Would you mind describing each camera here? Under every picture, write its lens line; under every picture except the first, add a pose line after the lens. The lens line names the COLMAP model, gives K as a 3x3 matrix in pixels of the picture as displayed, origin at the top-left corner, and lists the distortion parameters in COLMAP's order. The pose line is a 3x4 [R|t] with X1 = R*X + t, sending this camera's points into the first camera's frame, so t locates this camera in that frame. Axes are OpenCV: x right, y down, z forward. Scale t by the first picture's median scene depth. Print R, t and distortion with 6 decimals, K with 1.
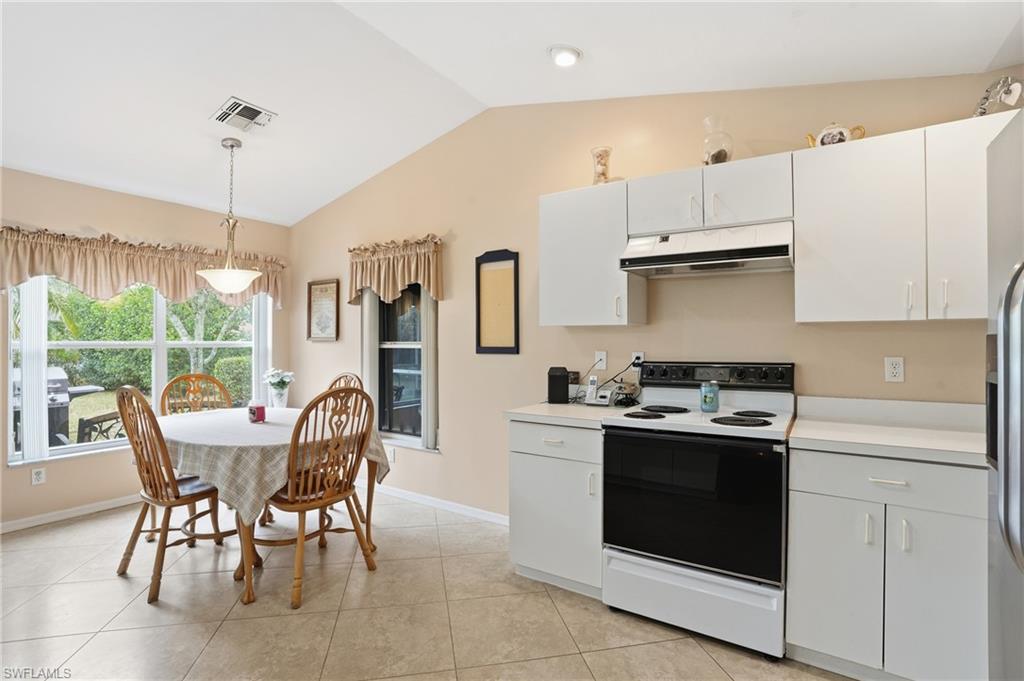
lens RADIAL K [[468.7, 0, 513.5], [0, 468.7, 341.0], [0, 0, 1]] dist [-0.019486, 0.000663]
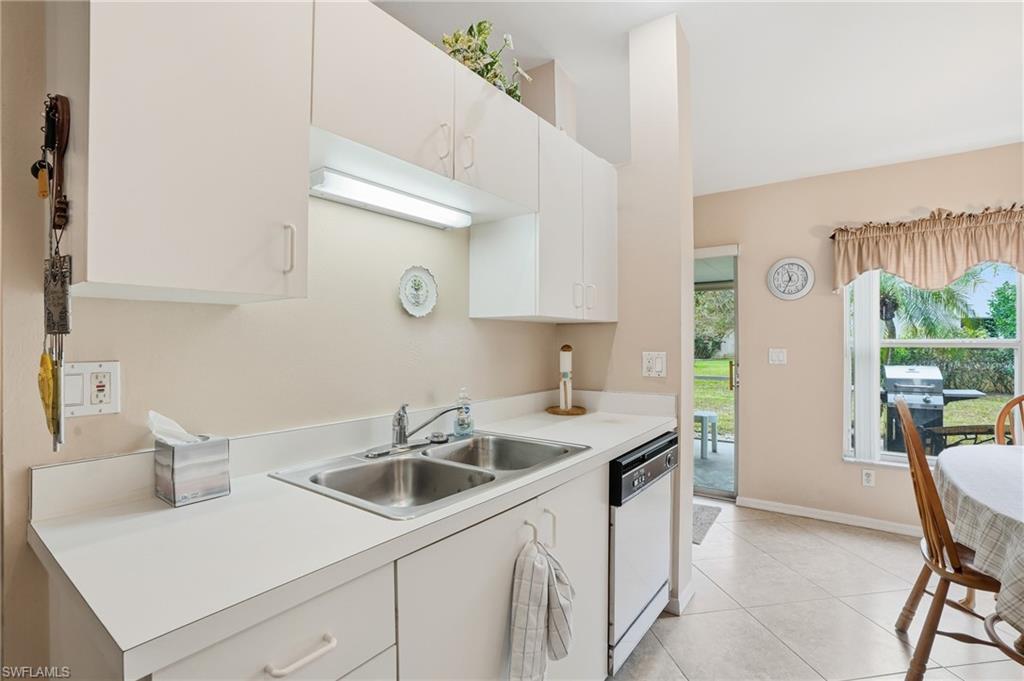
lens RADIAL K [[468.7, 0, 513.8], [0, 468.7, 340.1], [0, 0, 1]] dist [-0.019486, 0.000663]
pose [[-0.045329, 0.001037, -0.998972, -0.021446], [0.002207, 0.999997, 0.000938, -0.000237], [0.998970, -0.002162, -0.045332, 0.287004]]
